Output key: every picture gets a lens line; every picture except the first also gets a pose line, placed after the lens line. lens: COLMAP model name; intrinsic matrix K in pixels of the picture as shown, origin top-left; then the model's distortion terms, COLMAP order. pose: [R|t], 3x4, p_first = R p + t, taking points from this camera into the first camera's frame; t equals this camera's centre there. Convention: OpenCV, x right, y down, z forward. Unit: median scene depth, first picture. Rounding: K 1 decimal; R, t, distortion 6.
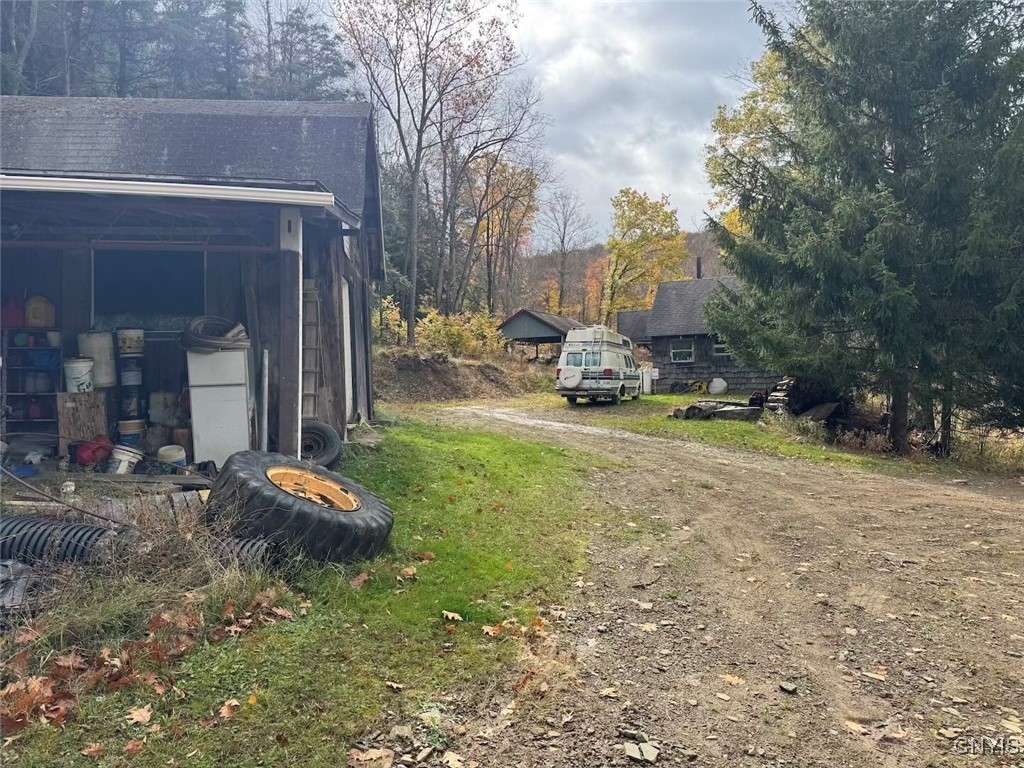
lens RADIAL K [[714.9, 0, 516.1], [0, 714.9, 384.6], [0, 0, 1]] dist [0.064752, -0.066050]
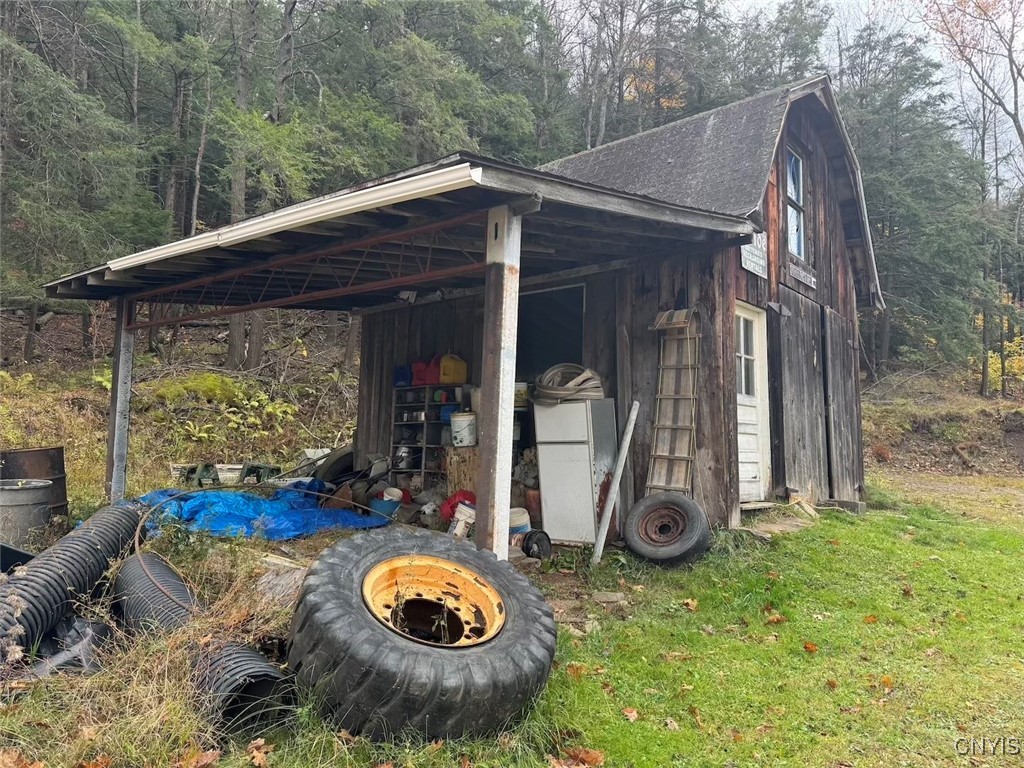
lens RADIAL K [[714.9, 0, 504.6], [0, 714.9, 384.8], [0, 0, 1]] dist [0.064752, -0.066050]
pose [[0.671325, -0.034789, -0.740346, 0.155654], [-0.027348, 0.997055, -0.071650, -0.004563], [0.740658, 0.068347, 0.668397, 0.341119]]
